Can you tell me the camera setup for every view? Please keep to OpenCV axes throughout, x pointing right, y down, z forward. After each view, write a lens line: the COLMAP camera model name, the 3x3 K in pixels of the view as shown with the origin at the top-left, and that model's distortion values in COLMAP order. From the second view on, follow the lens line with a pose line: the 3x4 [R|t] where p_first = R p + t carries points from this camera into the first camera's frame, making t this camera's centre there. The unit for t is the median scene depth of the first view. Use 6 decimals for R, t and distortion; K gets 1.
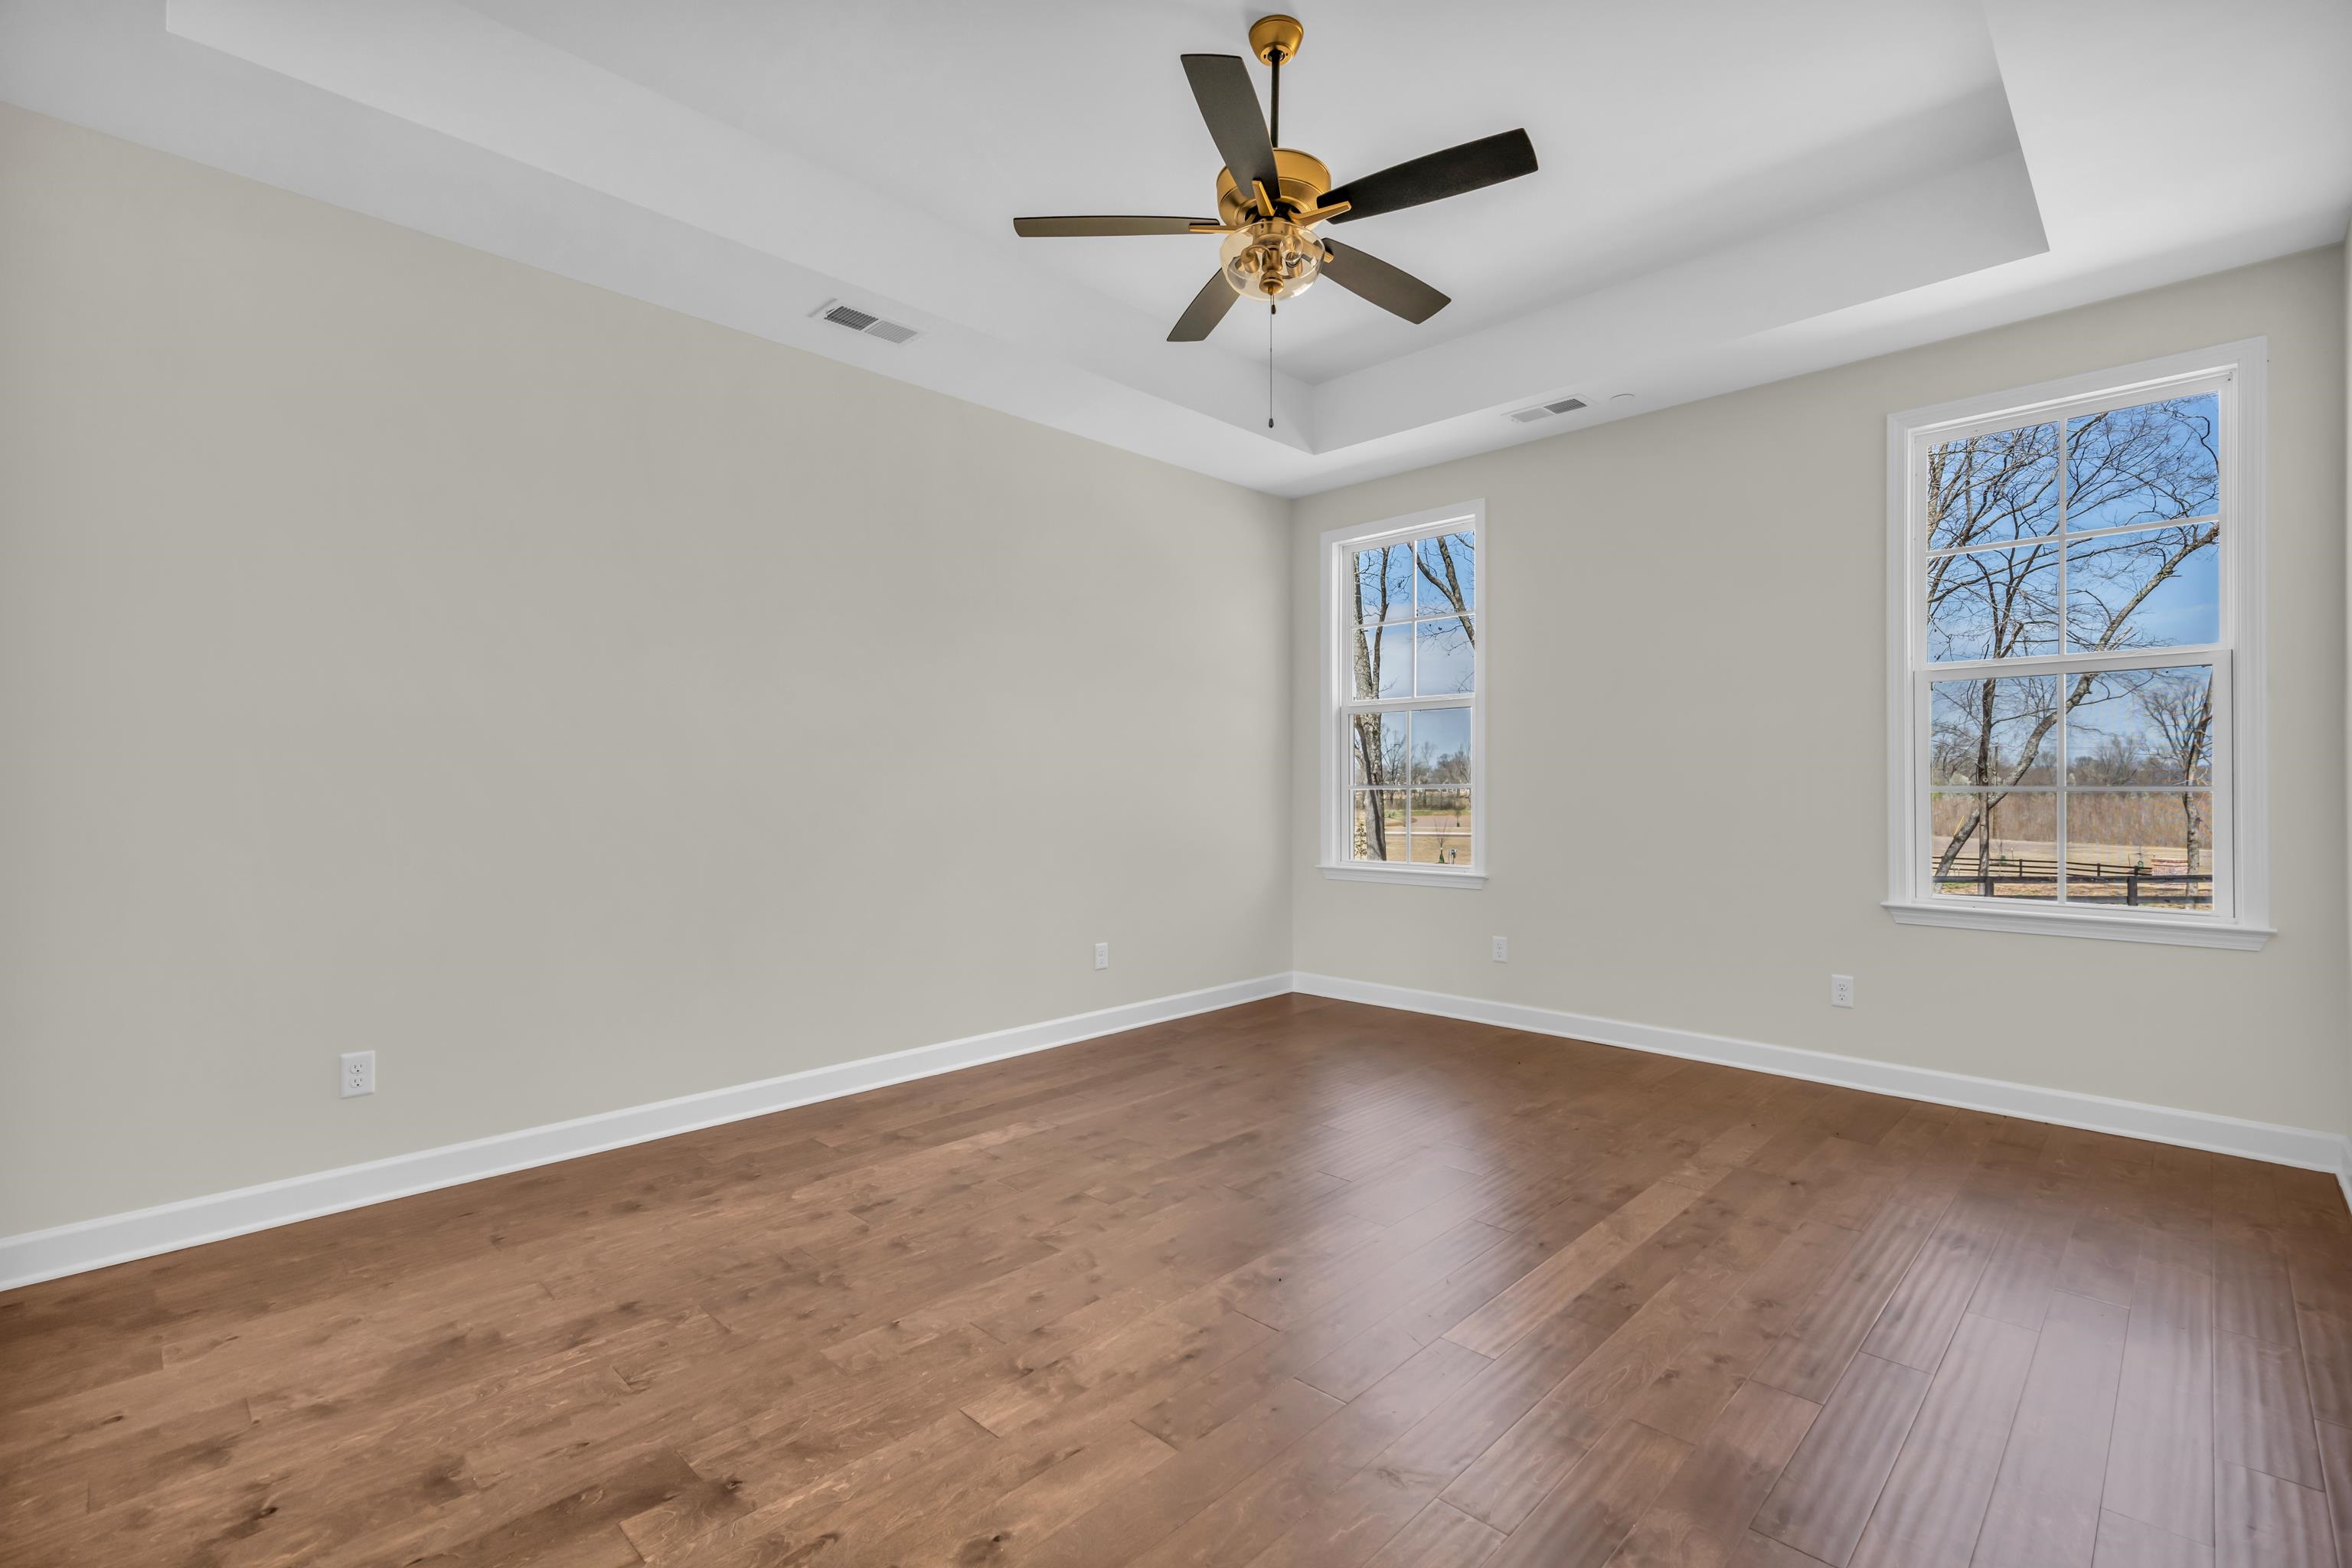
lens RADIAL K [[1066.0, 0, 1178.7], [0, 1066.0, 775.7], [0, 0, 1]] dist [-0.001174, 0.000251]
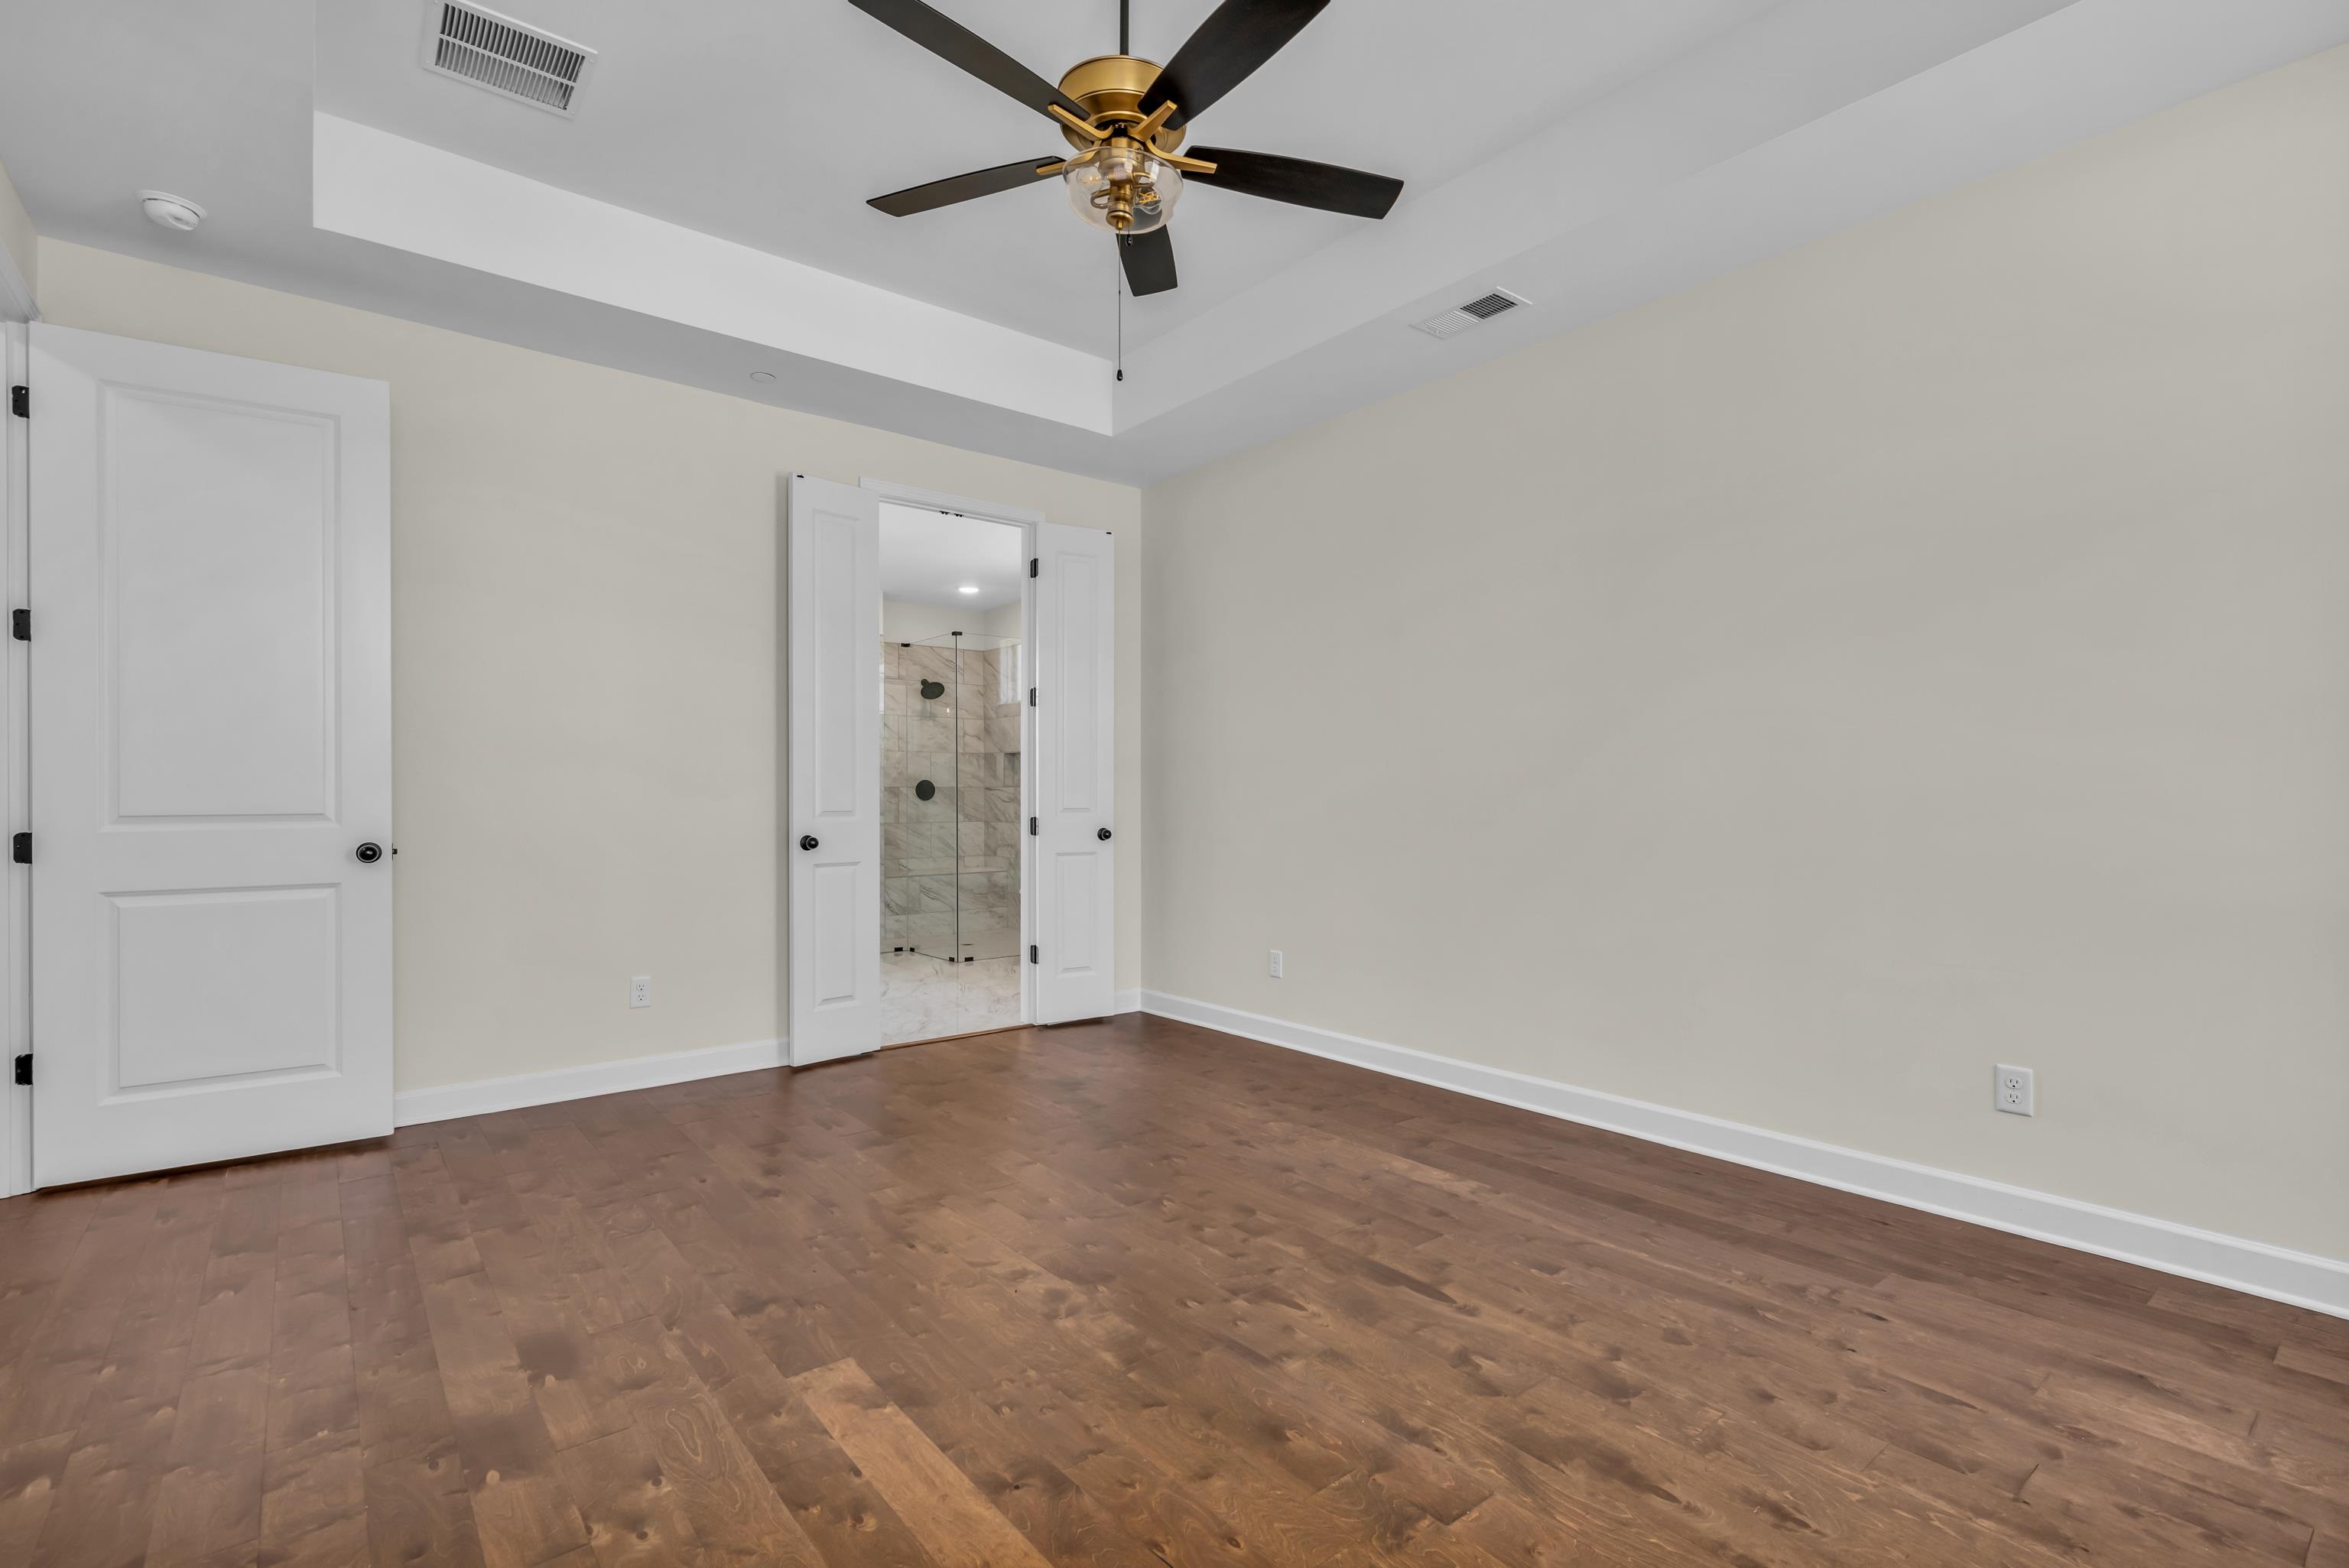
lens RADIAL K [[1064.5, 0, 1177.0], [0, 1064.5, 772.6], [0, 0, 1]] dist [-0.001174, 0.000251]
pose [[-0.108728, -0.013224, -0.993984, 0.837255], [0.012079, 0.999820, -0.014623, 0.013004], [0.993998, -0.013597, -0.108549, 1.003251]]
